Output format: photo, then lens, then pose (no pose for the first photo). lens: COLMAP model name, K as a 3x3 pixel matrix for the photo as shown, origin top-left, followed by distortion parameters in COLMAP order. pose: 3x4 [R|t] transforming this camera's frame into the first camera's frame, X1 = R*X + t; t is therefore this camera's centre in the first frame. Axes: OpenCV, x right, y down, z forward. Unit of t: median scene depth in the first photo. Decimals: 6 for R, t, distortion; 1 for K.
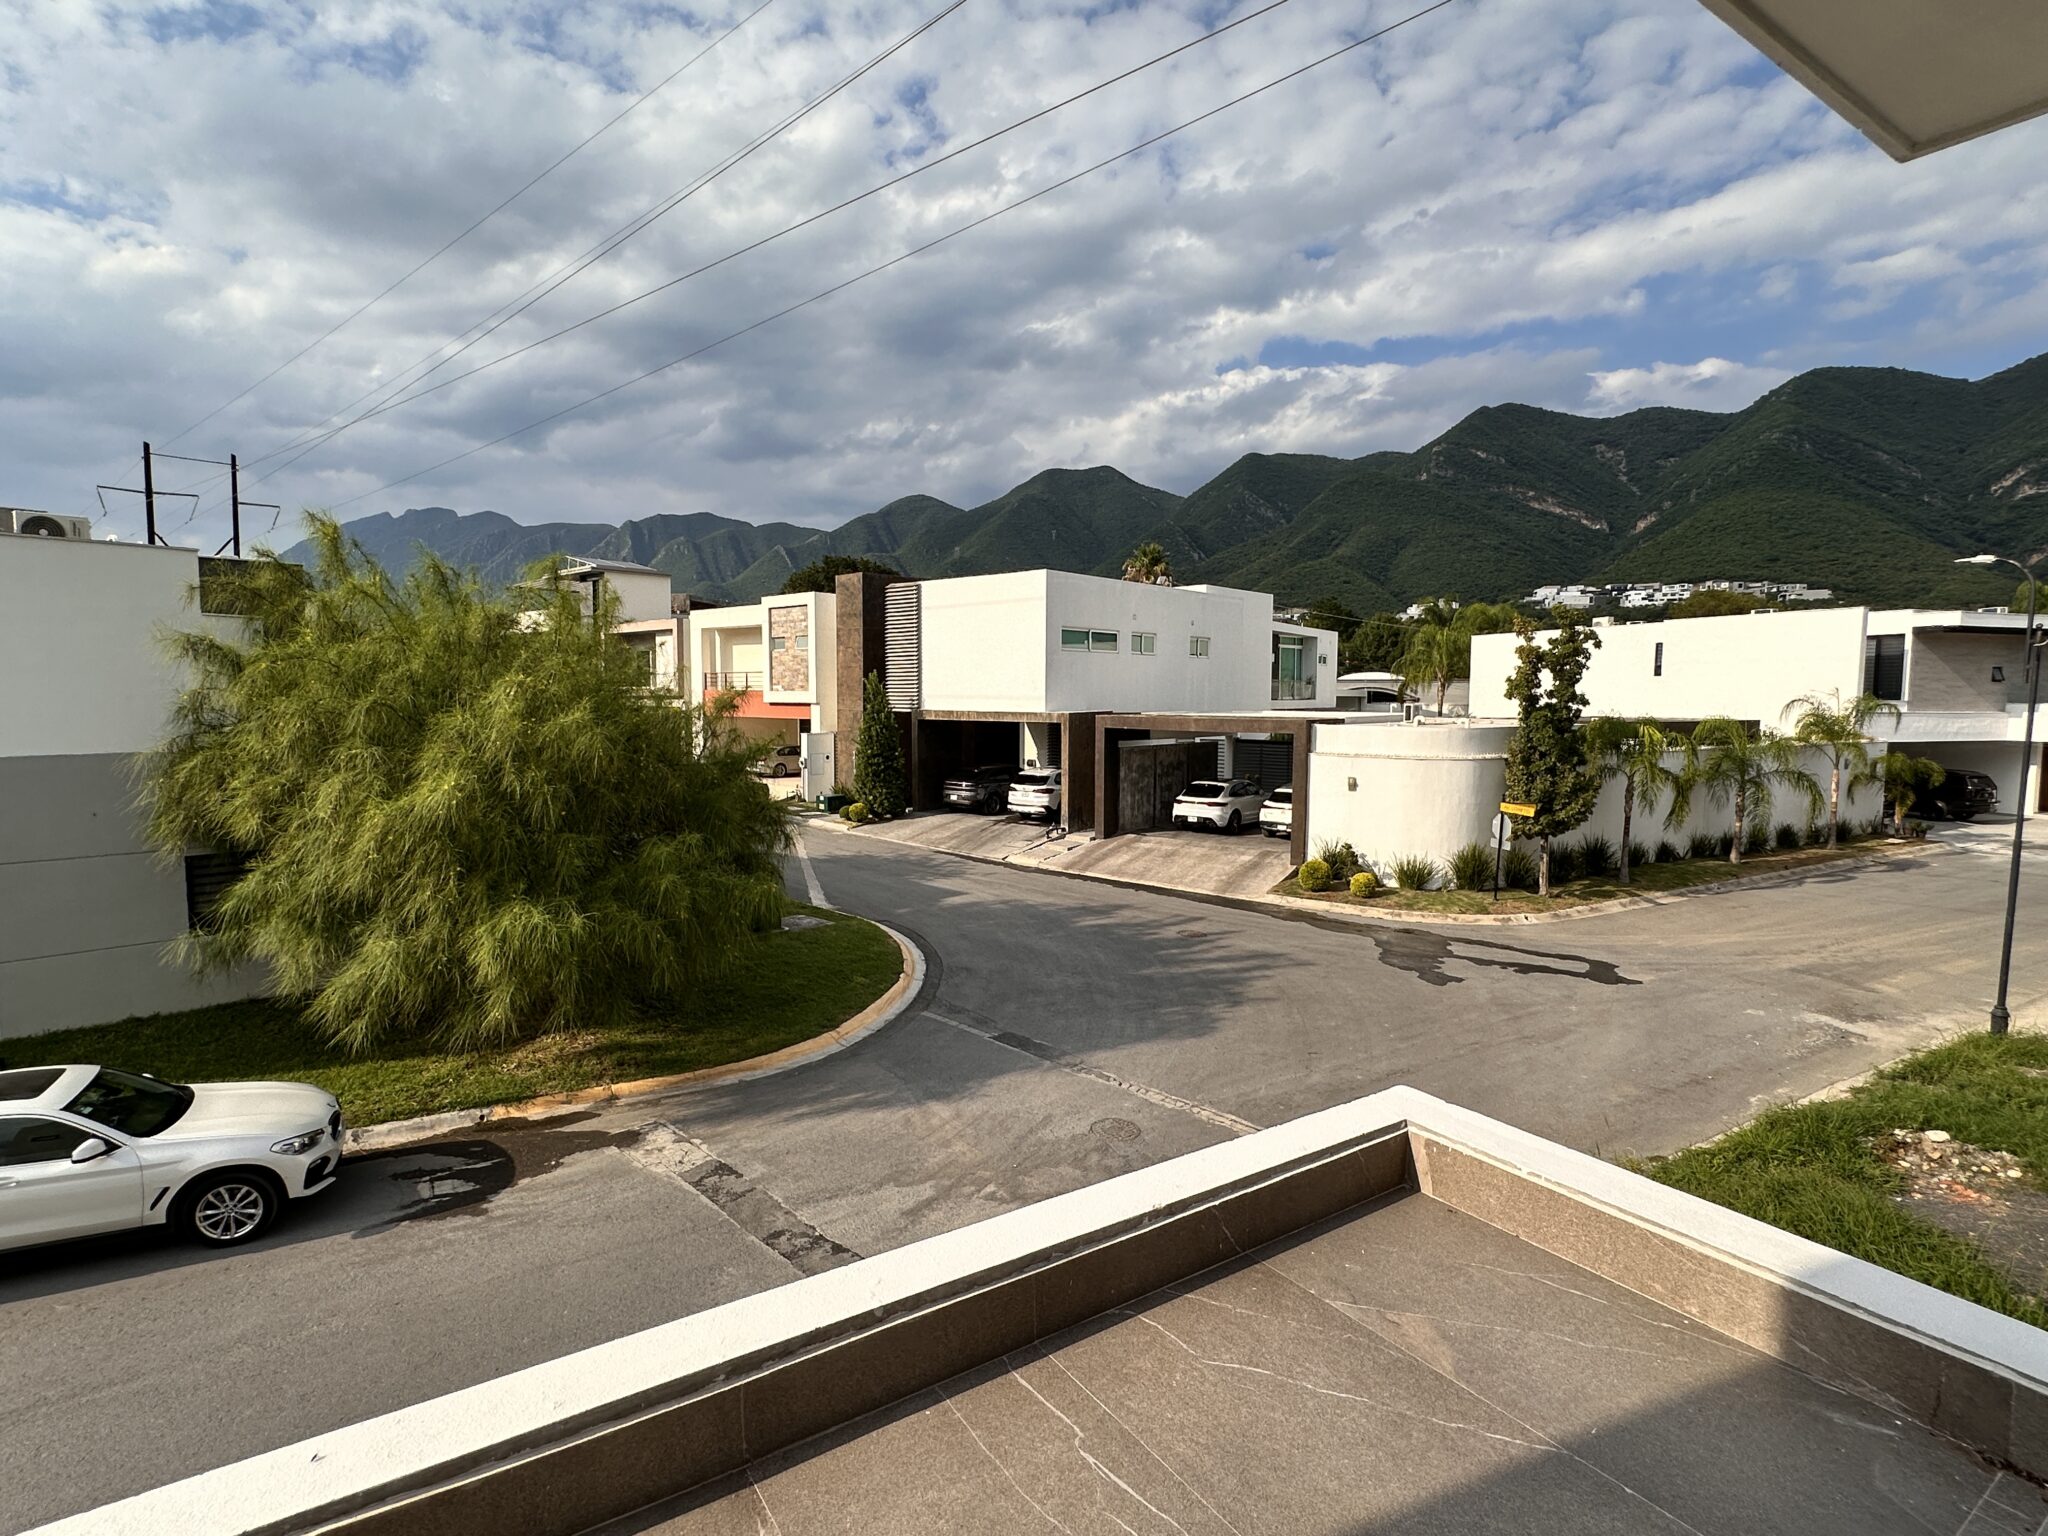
lens RADIAL K [[1014.8, 0, 1024.0], [0, 1014.8, 768.0], [0, 0, 1]] dist [-0.011269, 0.001516]
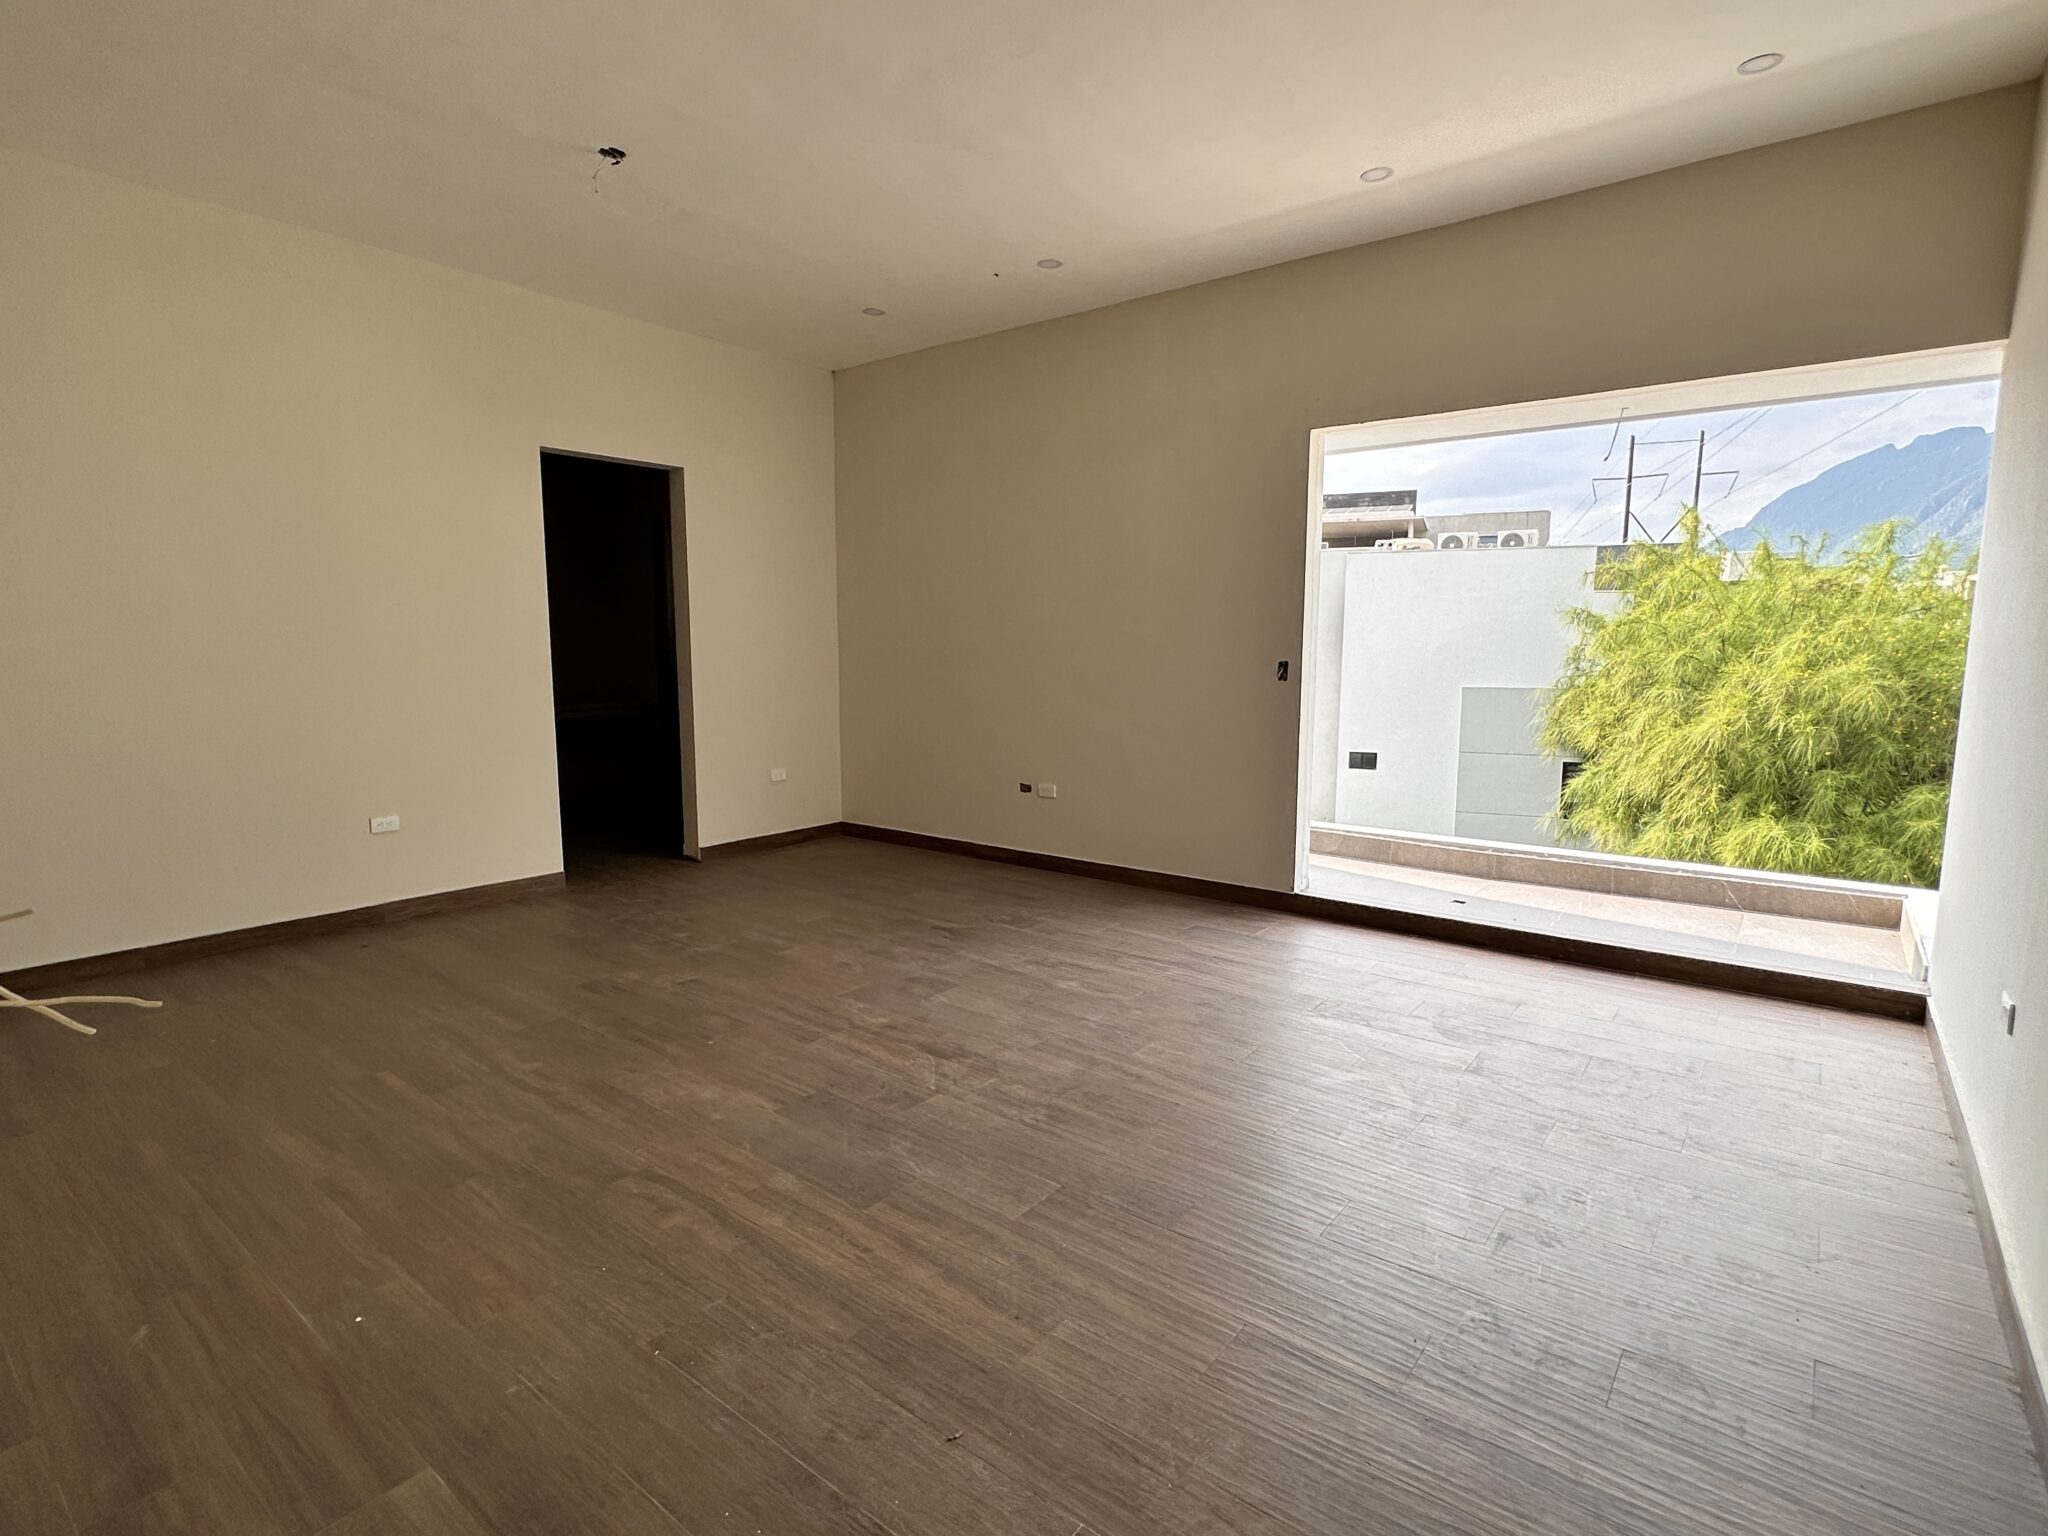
lens RADIAL K [[1014.8, 0, 1024.0], [0, 1014.8, 768.0], [0, 0, 1]] dist [-0.011269, 0.001516]
pose [[0.311786, 0.107643, -0.944035, 0.344376], [-0.064612, 0.993664, 0.091963, 0.015795], [0.947953, 0.032323, 0.316765, -0.223186]]
